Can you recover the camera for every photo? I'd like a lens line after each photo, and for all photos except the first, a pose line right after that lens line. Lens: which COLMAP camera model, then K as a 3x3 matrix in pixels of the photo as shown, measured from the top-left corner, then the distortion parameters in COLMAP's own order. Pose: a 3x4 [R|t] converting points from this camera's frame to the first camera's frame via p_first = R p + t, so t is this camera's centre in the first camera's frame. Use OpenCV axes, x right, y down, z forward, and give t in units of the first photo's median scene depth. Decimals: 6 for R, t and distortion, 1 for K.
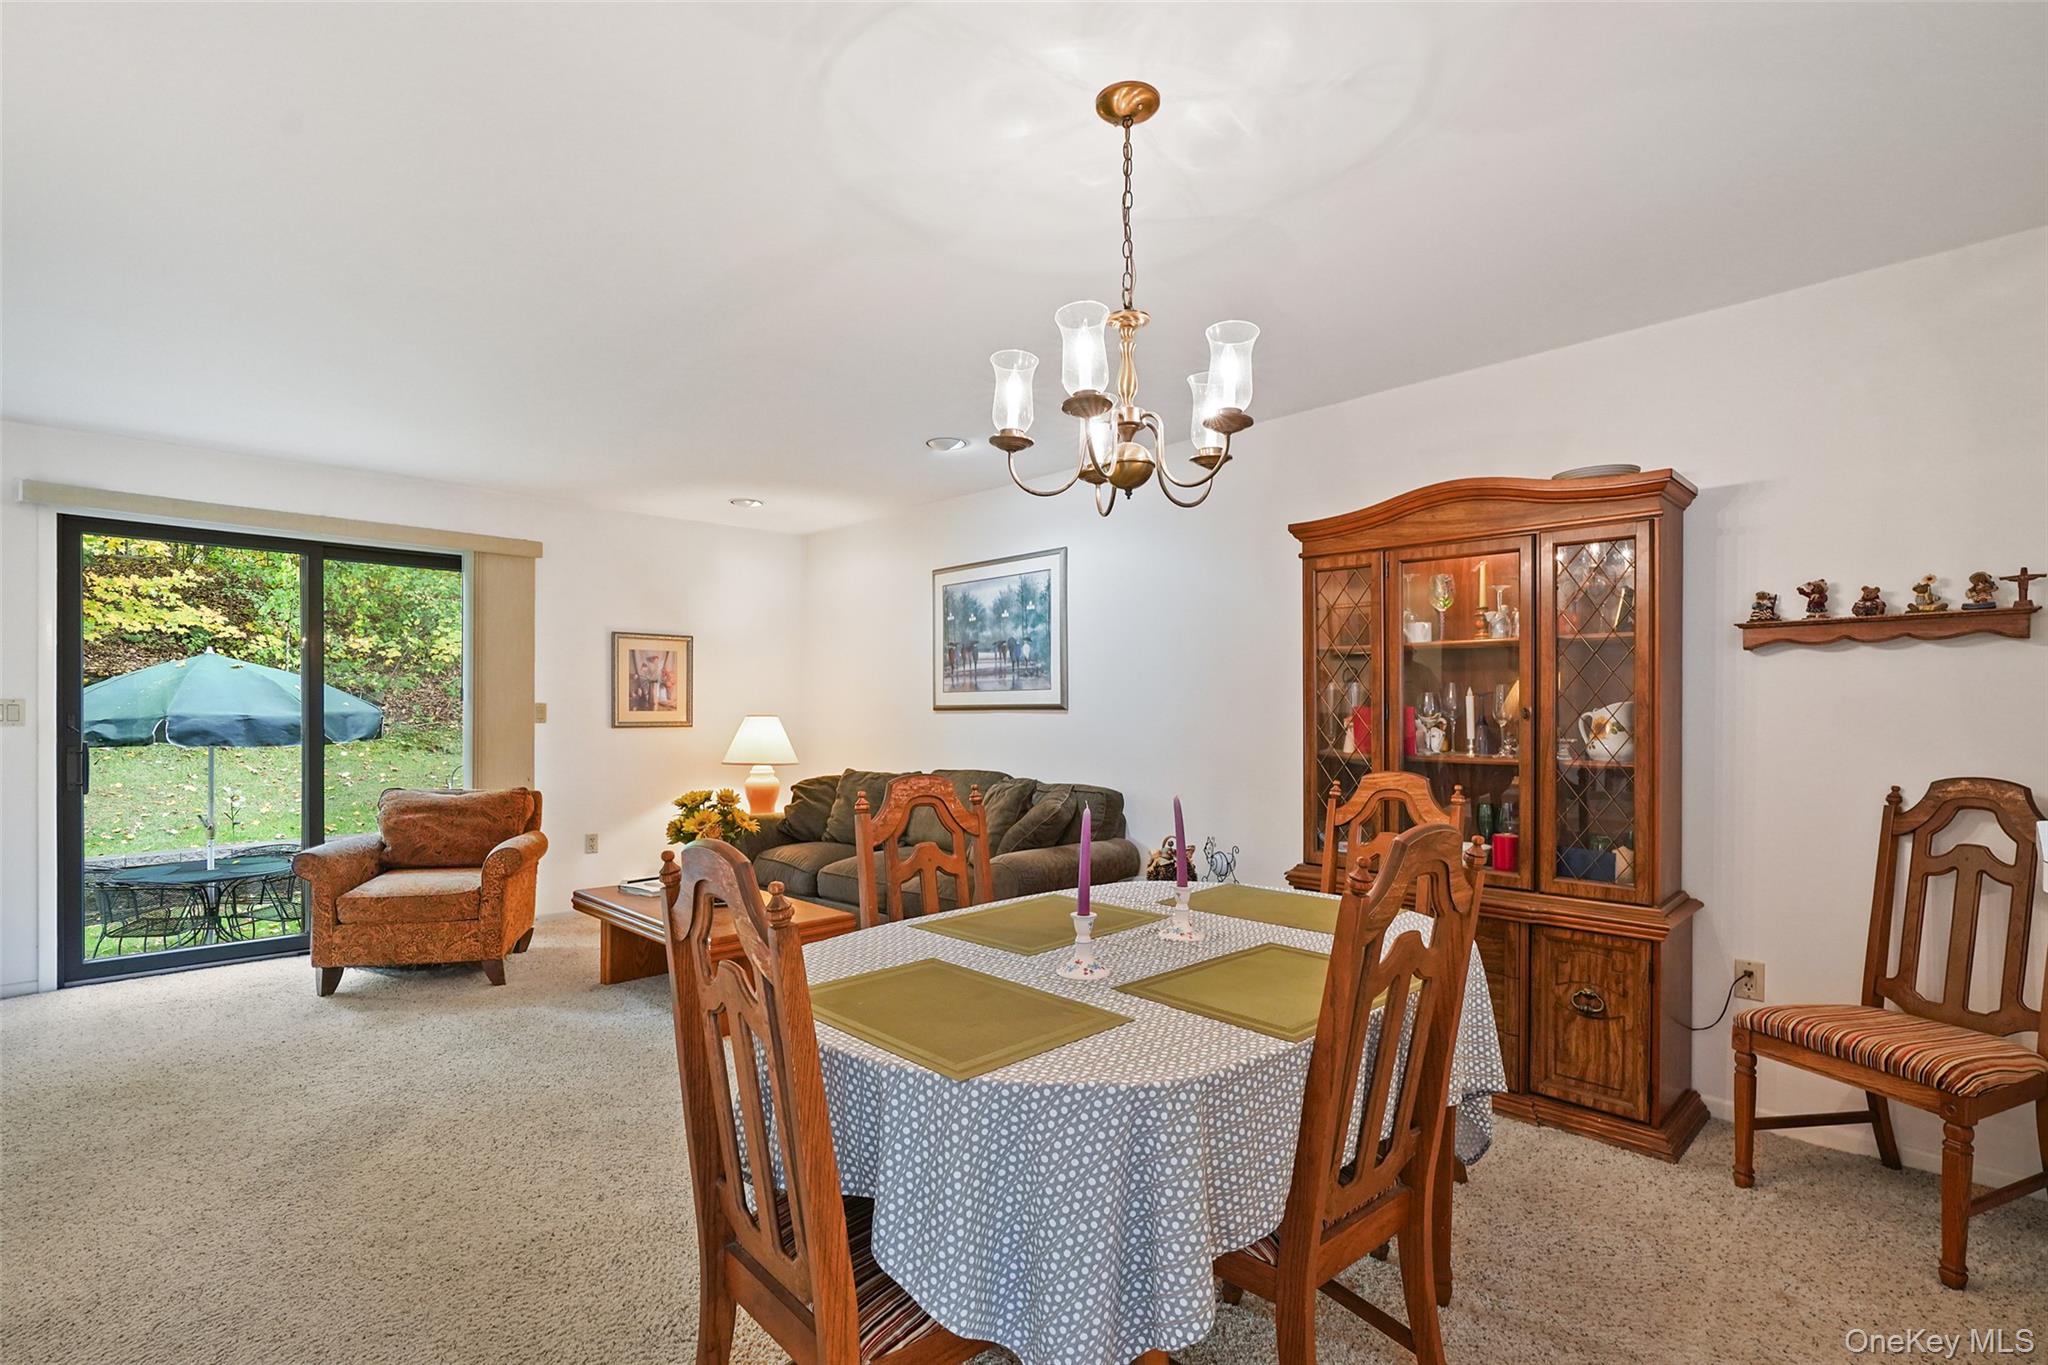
lens RADIAL K [[931.9, 0, 1011.6], [0, 931.9, 717.0], [0, 0, 1]] dist [-0.005247, 0.000160]
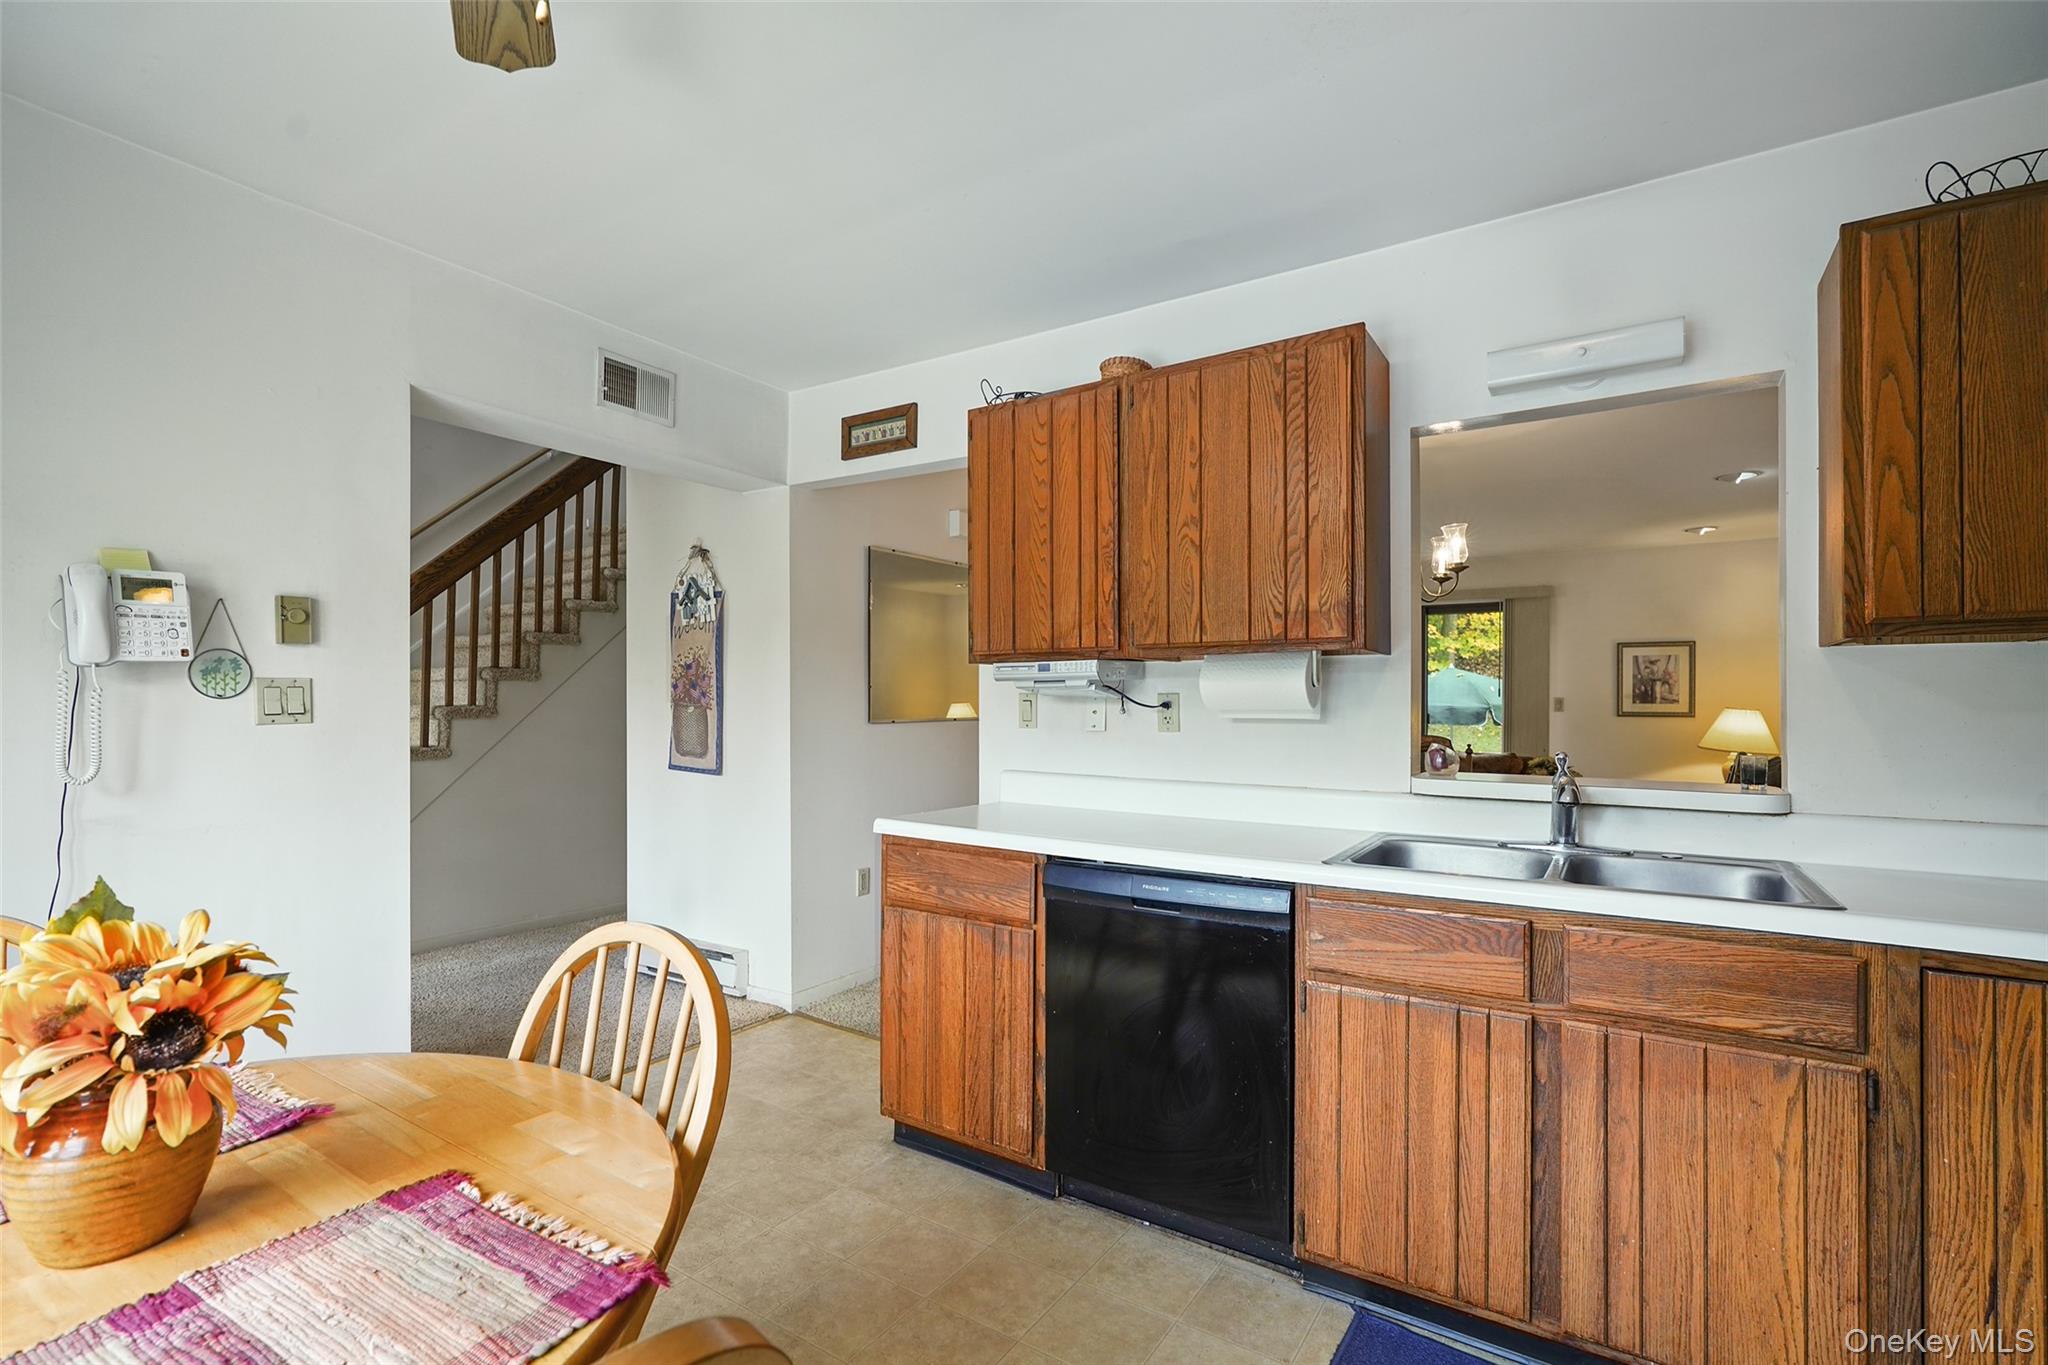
lens RADIAL K [[931.9, 0, 1024.2], [0, 931.9, 707.8], [0, 0, 1]] dist [-0.005247, 0.000160]
pose [[0.217037, 0.007193, -0.976137, 0.719330], [-0.010542, 0.999932, 0.005025, 0.001904], [0.976107, 0.009200, 0.217098, -0.105832]]
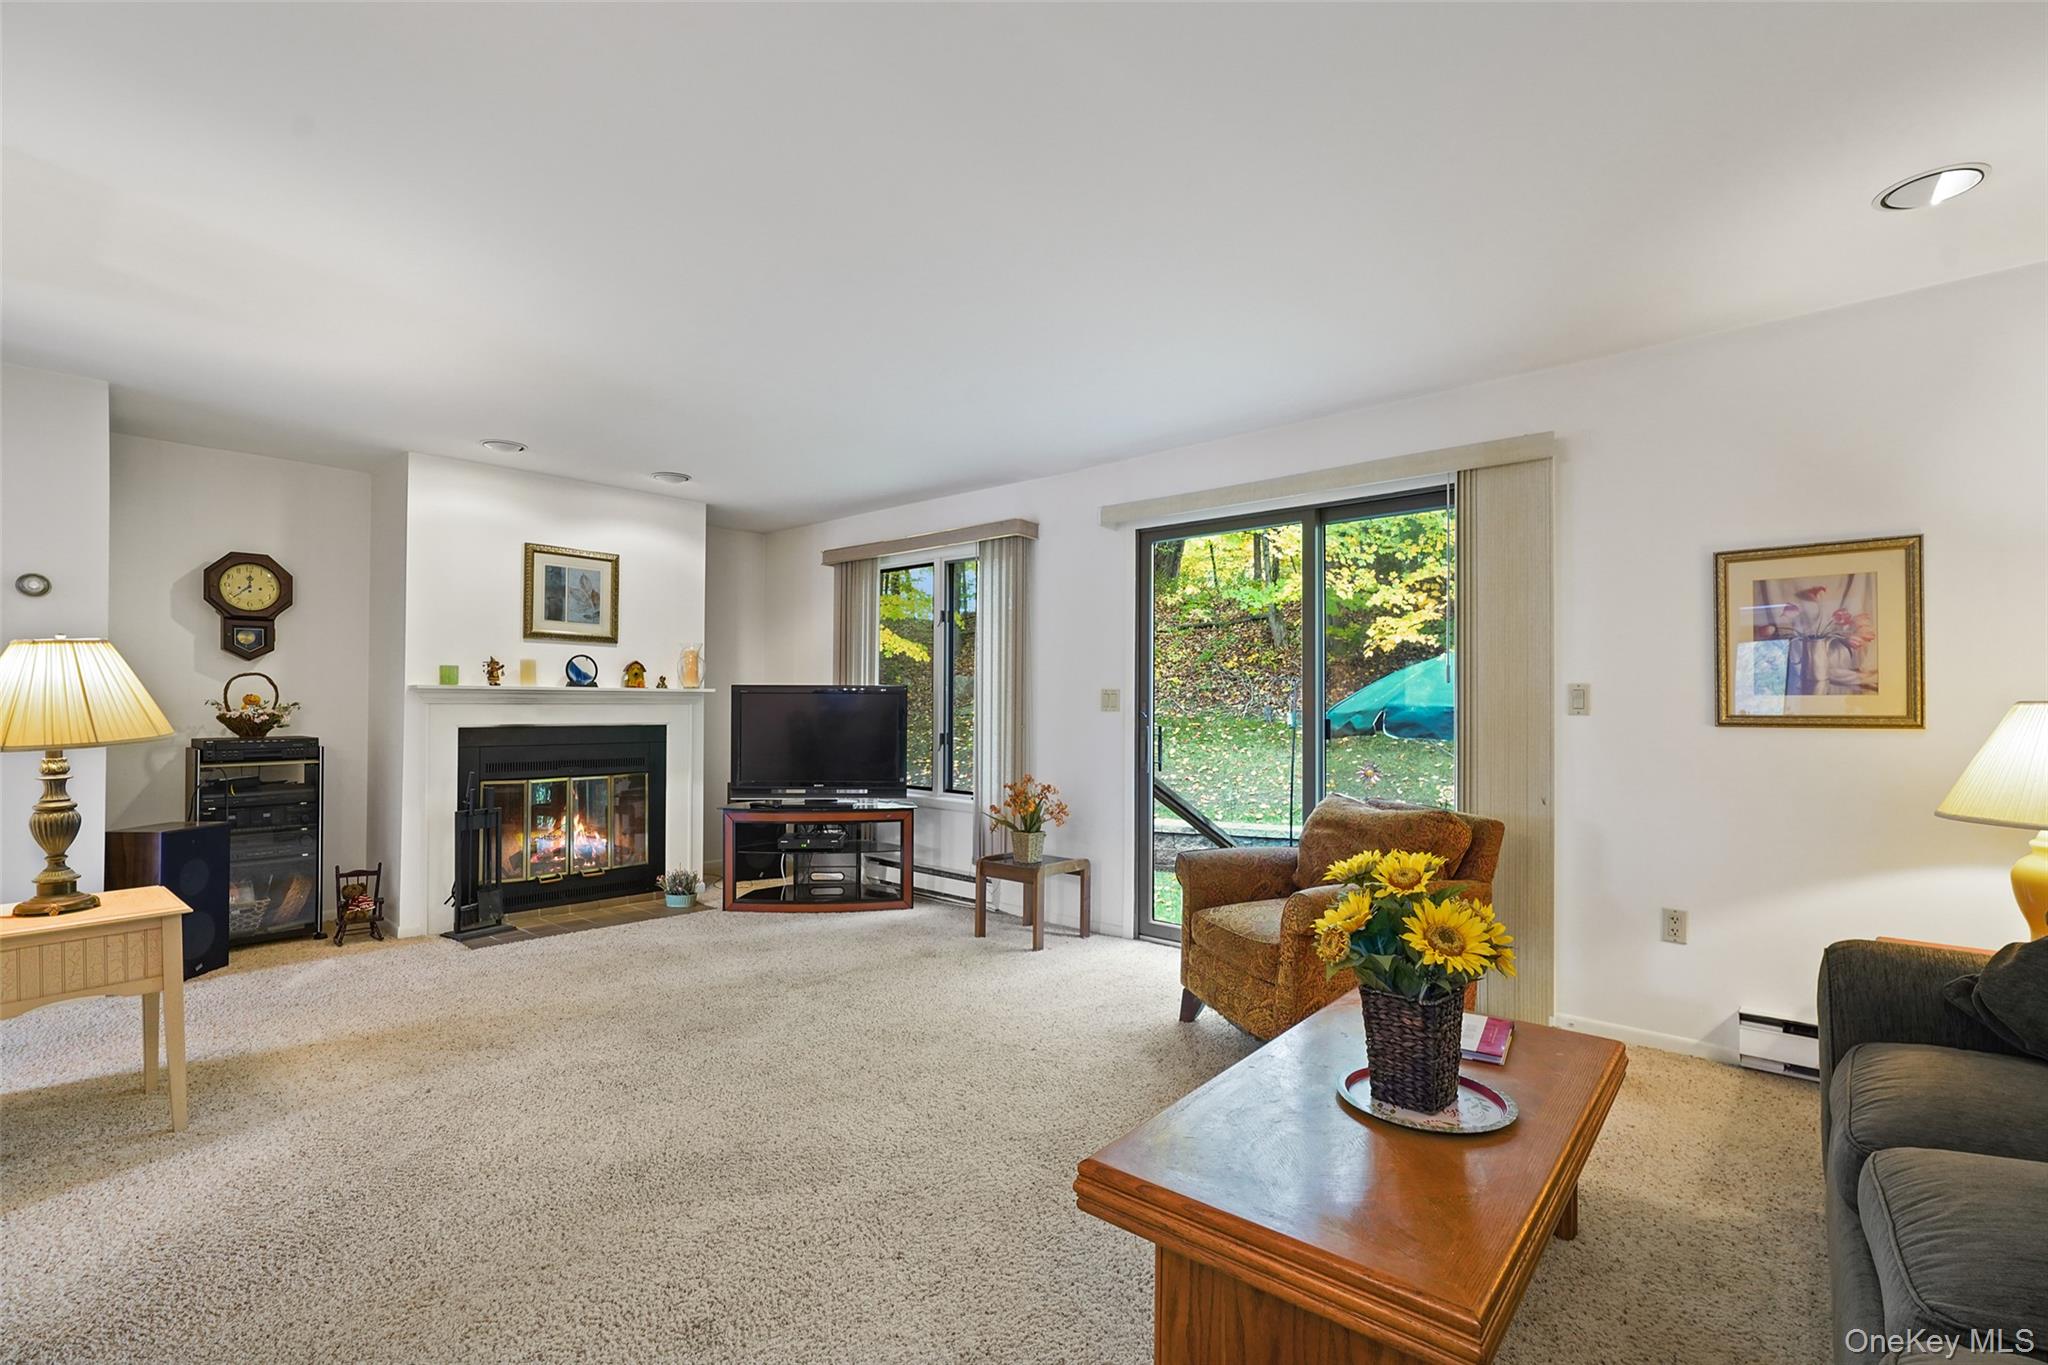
lens RADIAL K [[931.9, 0, 1028.1], [0, 931.9, 699.8], [0, 0, 1]] dist [-0.005247, 0.000160]
pose [[0.082347, -0.009439, -0.996559, 0.095972], [-0.009603, 0.999901, -0.010264, 0.006131], [0.996557, 0.010415, 0.082248, 0.588219]]
